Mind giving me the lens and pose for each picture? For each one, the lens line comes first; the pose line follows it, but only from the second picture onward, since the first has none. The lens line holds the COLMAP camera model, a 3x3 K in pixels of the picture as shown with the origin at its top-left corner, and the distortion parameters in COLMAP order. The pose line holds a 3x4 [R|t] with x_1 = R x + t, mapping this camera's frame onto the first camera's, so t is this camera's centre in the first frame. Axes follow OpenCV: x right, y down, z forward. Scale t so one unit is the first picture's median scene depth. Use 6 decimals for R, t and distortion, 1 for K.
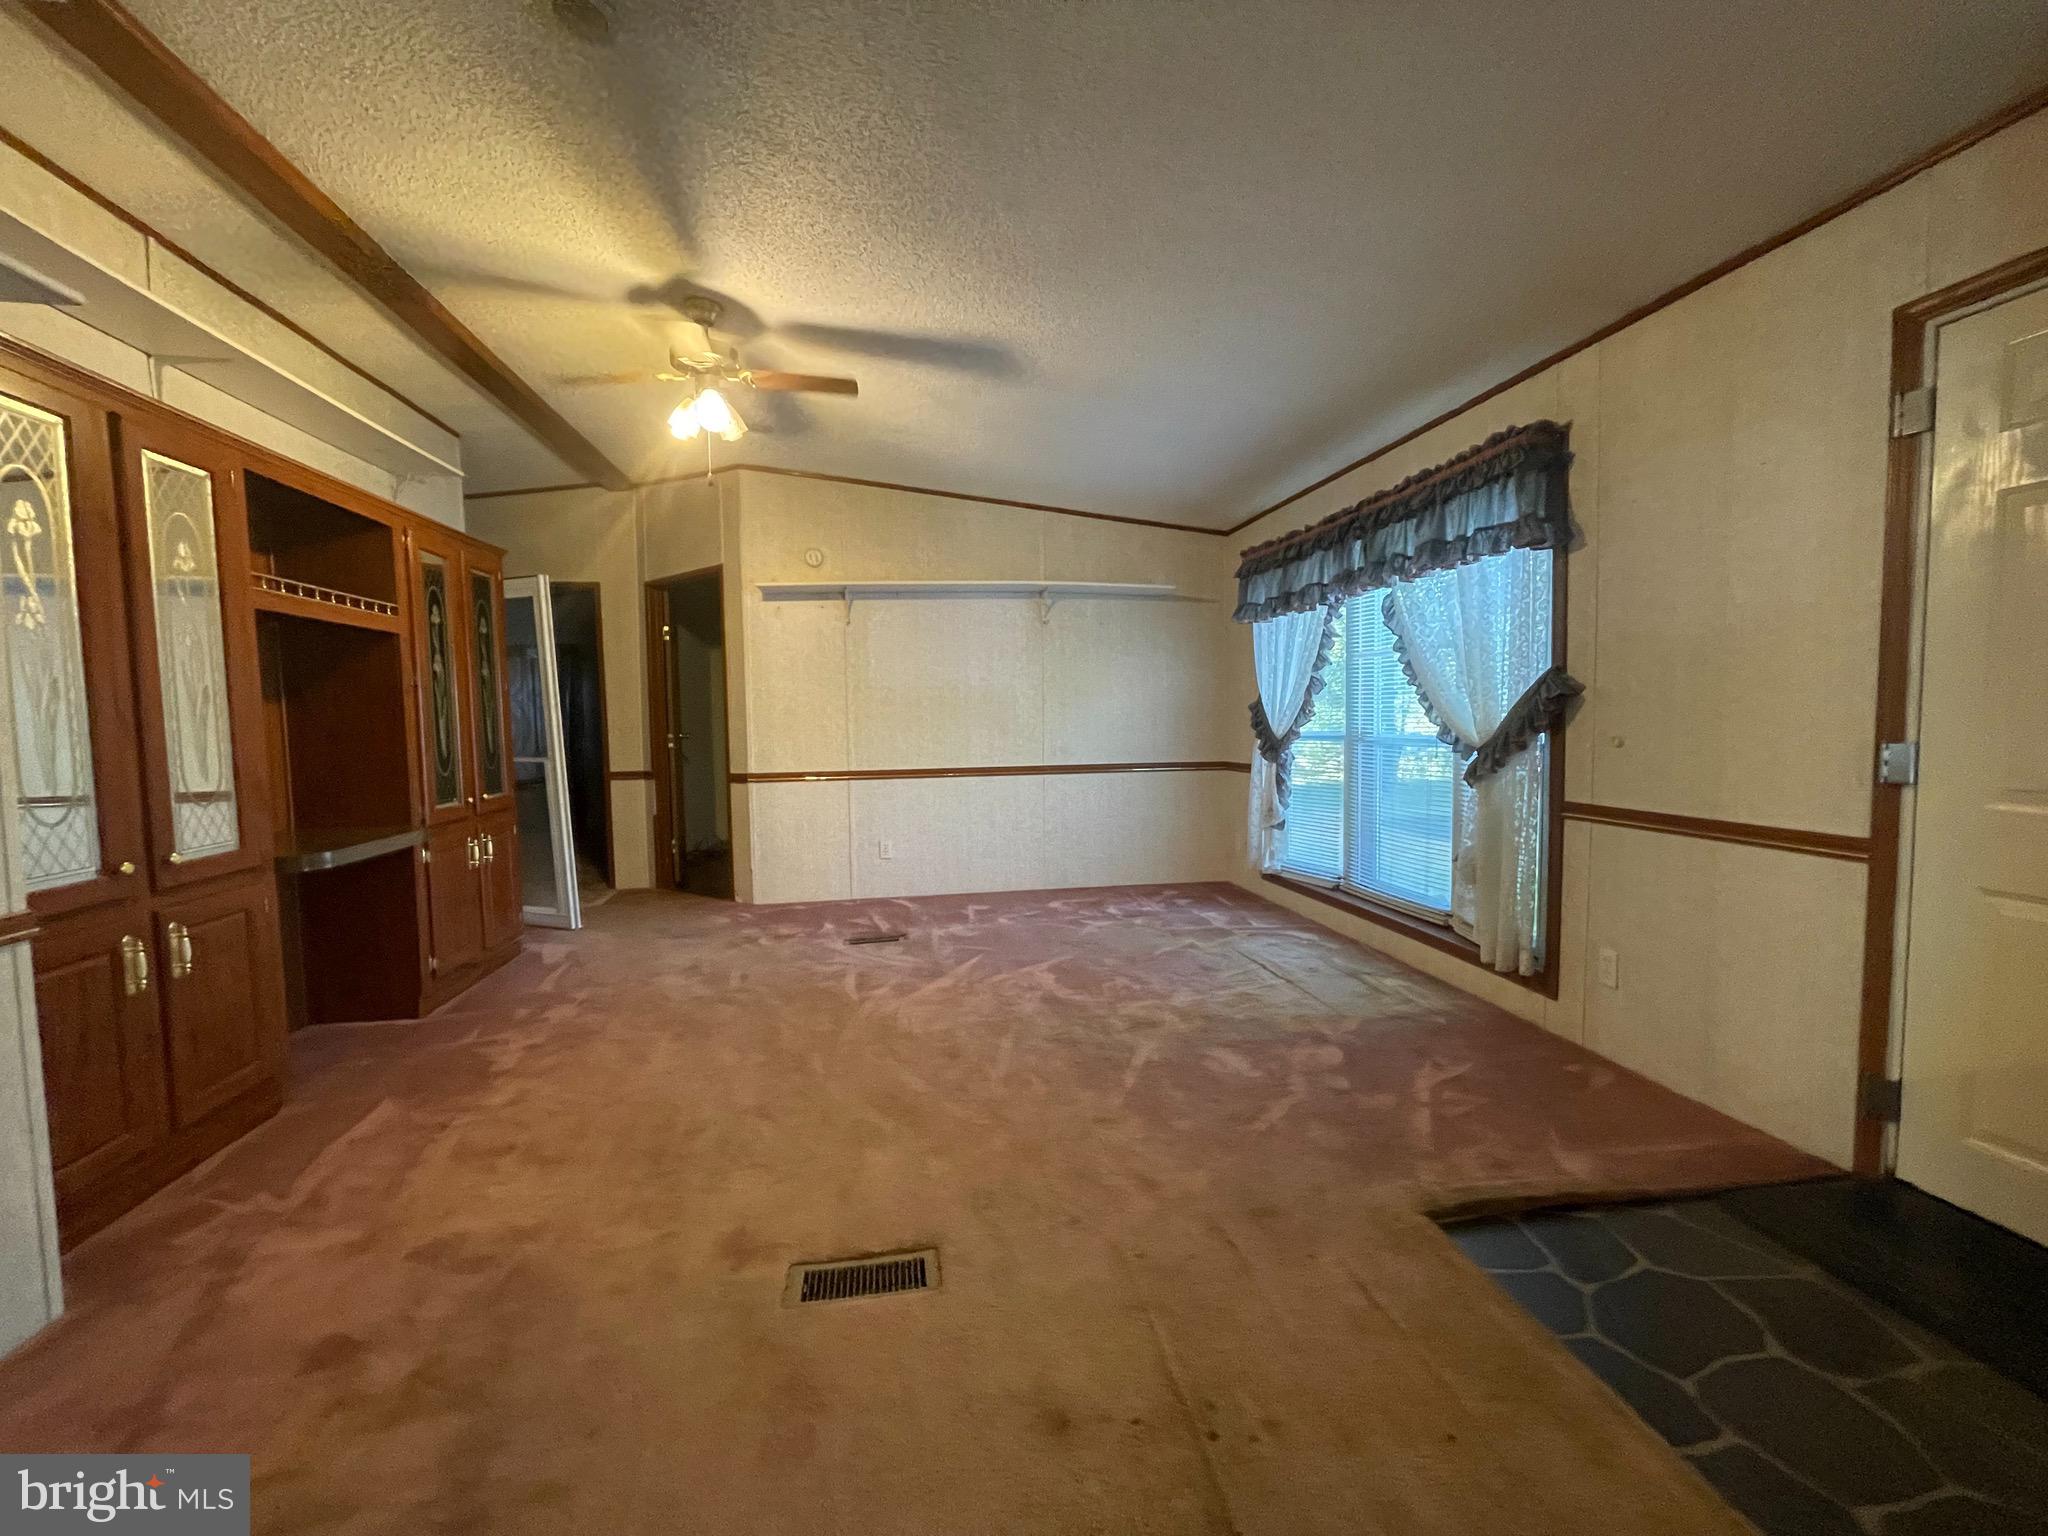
lens RADIAL K [[828.9, 0, 1016.5], [0, 828.9, 767.6], [0, 0, 1]] dist [-0.002483, 0.001024]
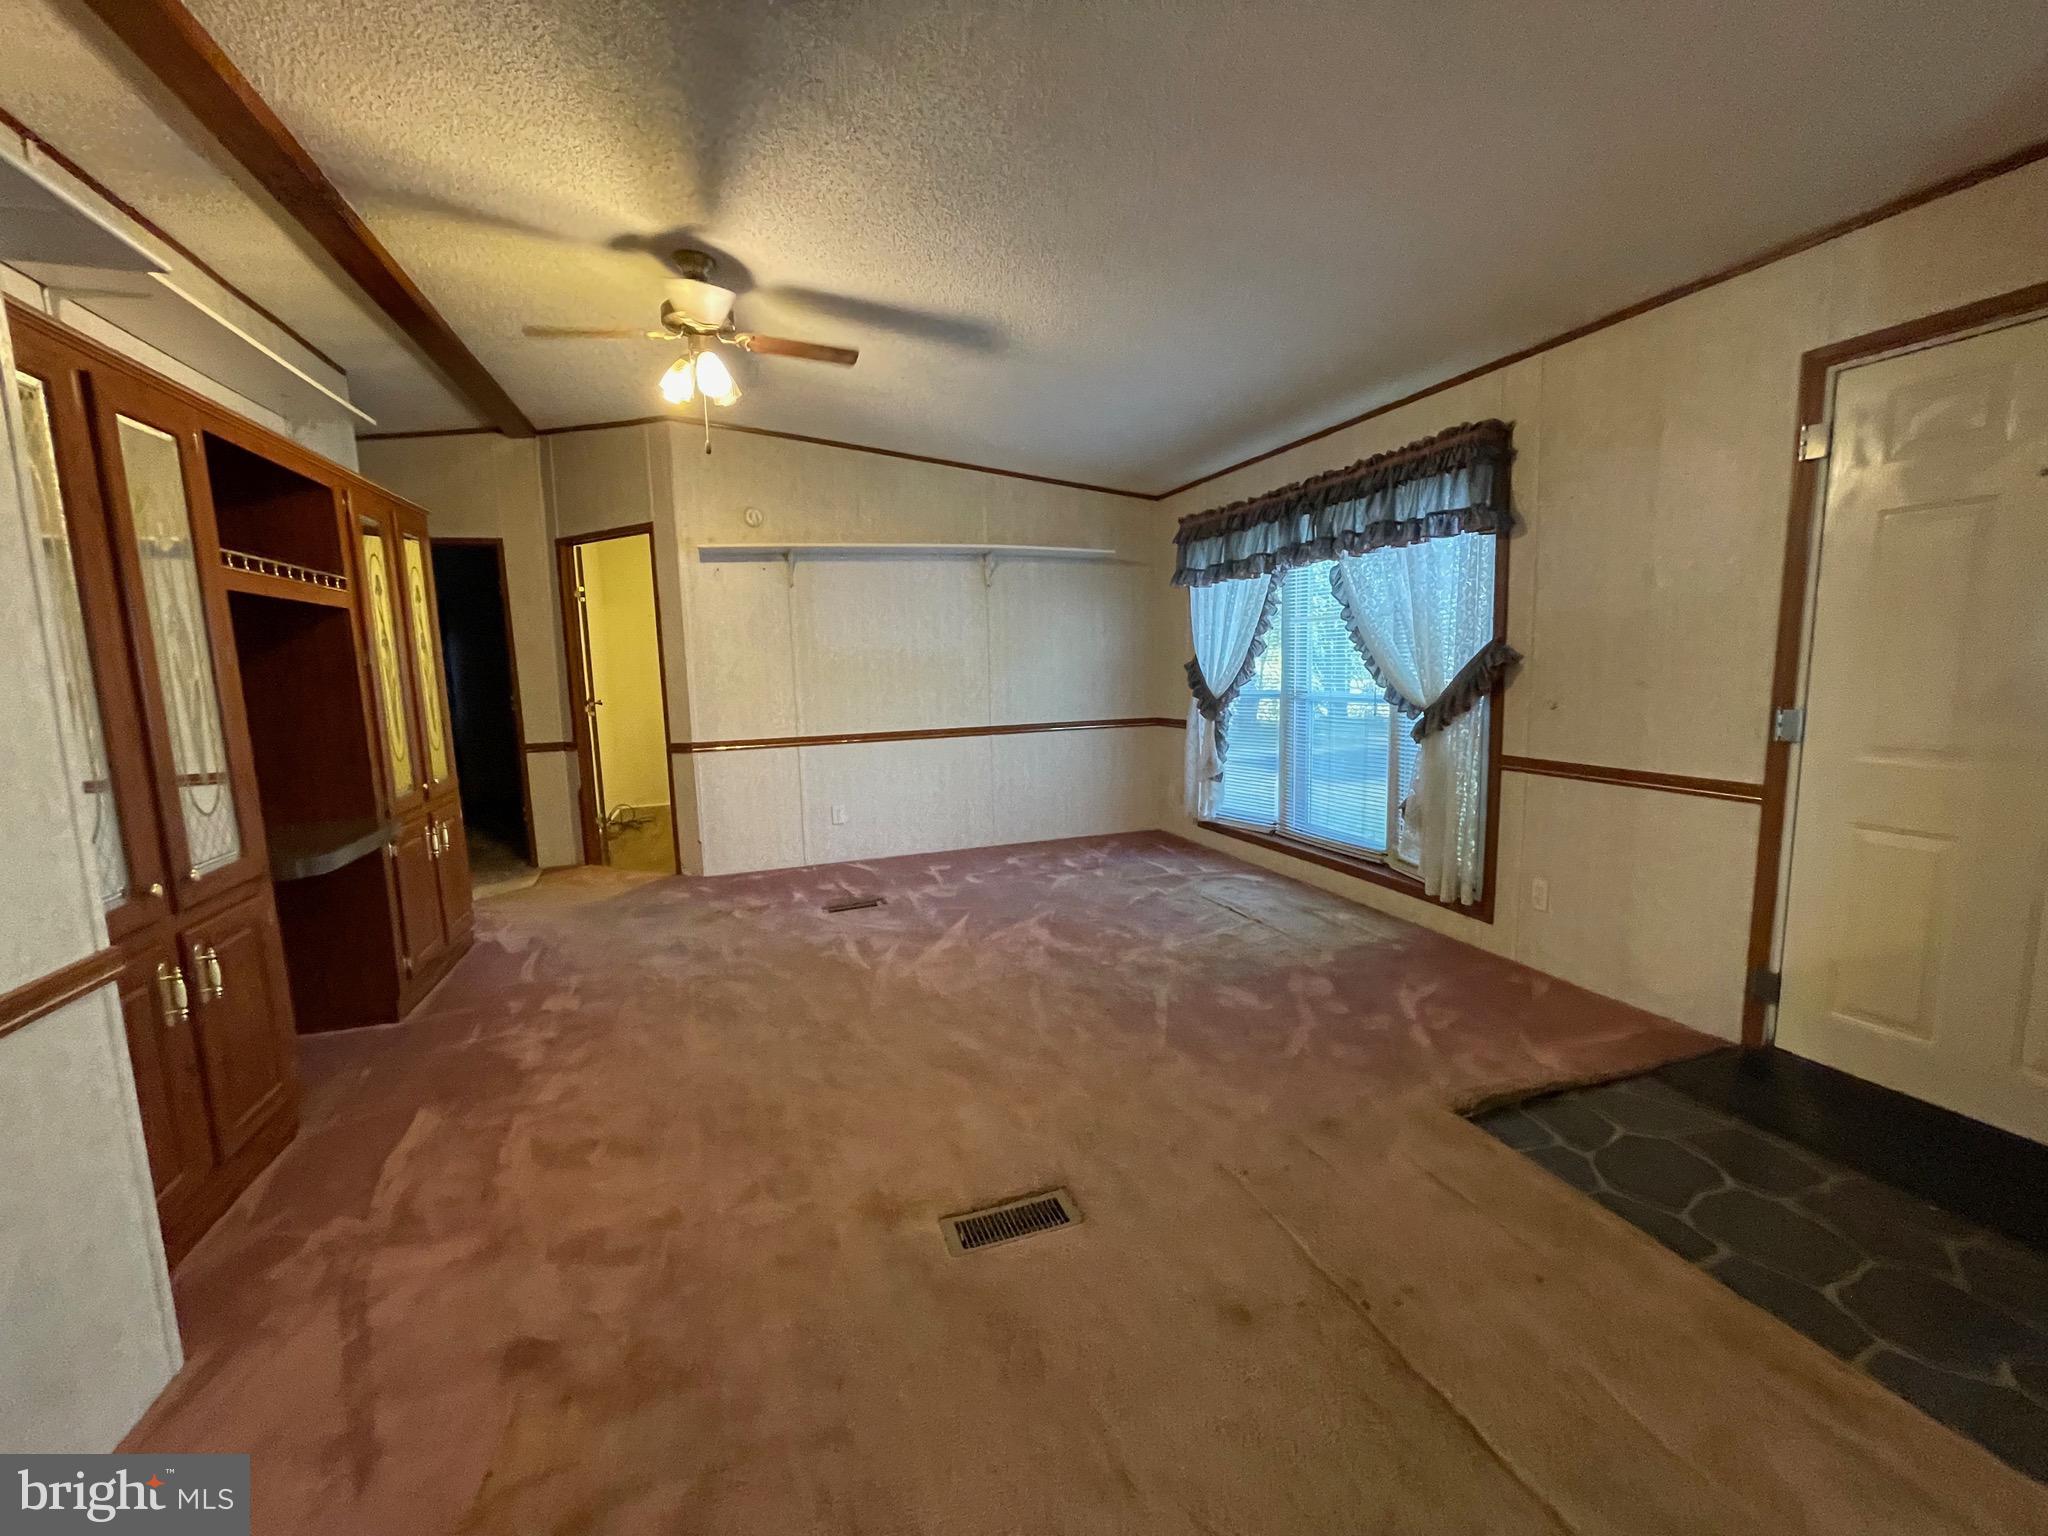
lens RADIAL K [[828.9, 0, 1016.5], [0, 828.9, 767.6], [0, 0, 1]] dist [-0.002483, 0.001024]
pose [[0.985451, -0.034416, 0.166437, -0.186078], [0.023635, 0.997518, 0.066330, -0.031939], [-0.168307, -0.061431, 0.983819, -0.027113]]
